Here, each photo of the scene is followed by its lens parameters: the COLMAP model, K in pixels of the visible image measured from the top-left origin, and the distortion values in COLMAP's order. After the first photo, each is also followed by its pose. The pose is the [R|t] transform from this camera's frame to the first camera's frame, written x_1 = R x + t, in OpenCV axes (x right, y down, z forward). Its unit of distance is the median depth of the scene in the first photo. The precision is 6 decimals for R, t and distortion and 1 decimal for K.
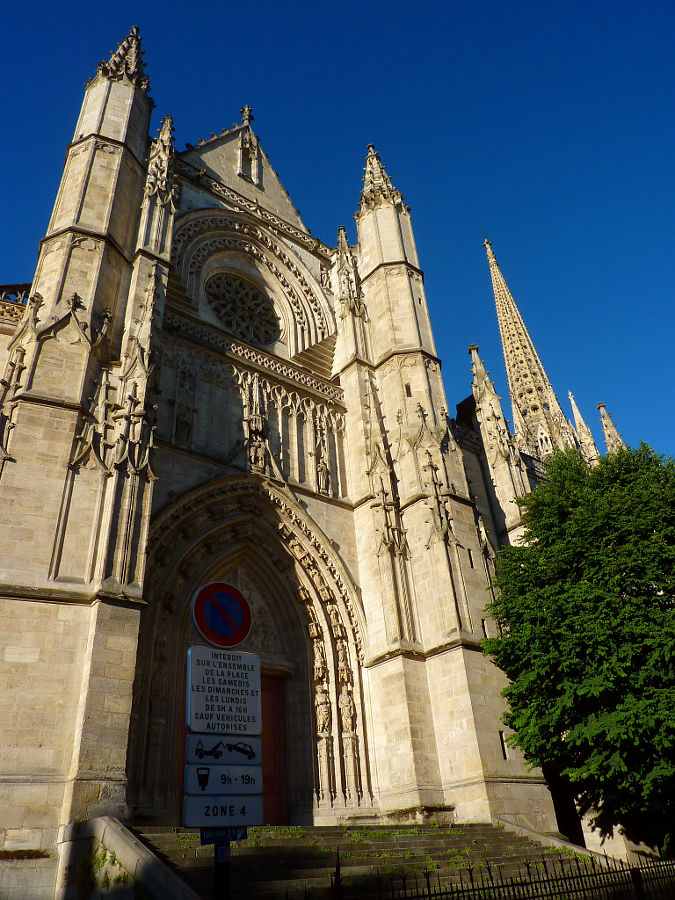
lens RADIAL K [[664.4, 0, 337.5], [0, 664.4, 450.0], [0, 0, 1]] dist [-0.036369, -0.003988]
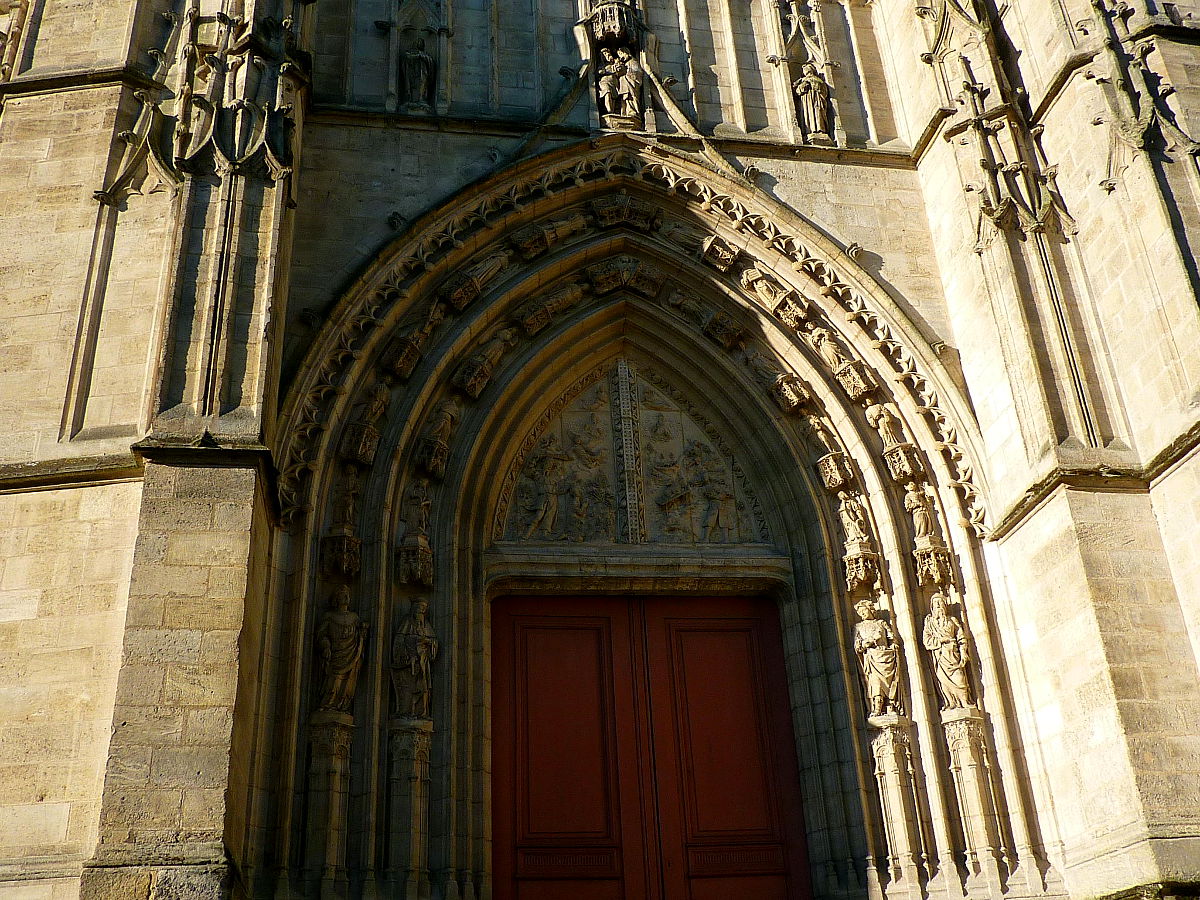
lens RADIAL K [[1238.2, 0, 600.0], [0, 1238.2, 450.0], [0, 0, 1]] dist [0.040684, -0.162309]
pose [[0.874894, -0.206408, -0.438127, 0.167733], [0.264436, 0.961476, 0.075086, 0.168983], [0.405750, -0.181549, 0.895772, 0.291902]]
